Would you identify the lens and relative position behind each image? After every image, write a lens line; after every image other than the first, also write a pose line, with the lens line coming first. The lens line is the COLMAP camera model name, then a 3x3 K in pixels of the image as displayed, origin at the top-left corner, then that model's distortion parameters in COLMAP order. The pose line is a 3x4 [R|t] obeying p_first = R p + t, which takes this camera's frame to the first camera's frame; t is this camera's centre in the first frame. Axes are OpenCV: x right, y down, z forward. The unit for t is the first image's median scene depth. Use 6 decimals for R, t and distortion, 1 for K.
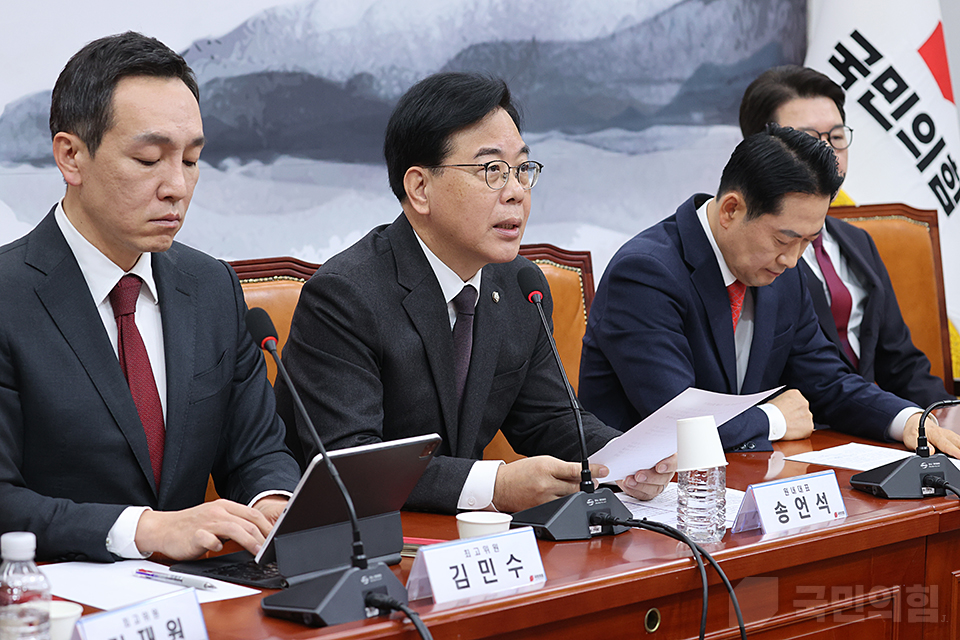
lens RADIAL K [[2780.6, 0, 480.0], [0, 2780.6, 320.0], [0, 0, 1]] dist [-0.021023, 0.716523]
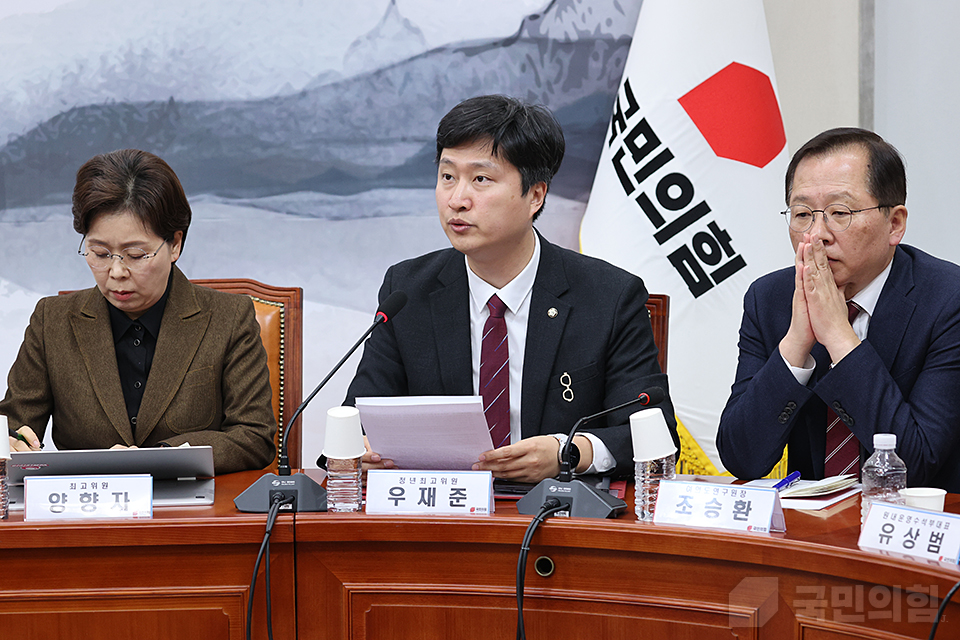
lens RADIAL K [[2780.6, 0, 480.0], [0, 2780.6, 320.0], [0, 0, 1]] dist [-0.021023, 0.716523]
pose [[0.693458, 0.031134, -0.719824, 0.765312], [-0.050948, 0.998684, -0.005886, -0.022970], [0.718693, 0.040755, 0.694132, 0.390277]]
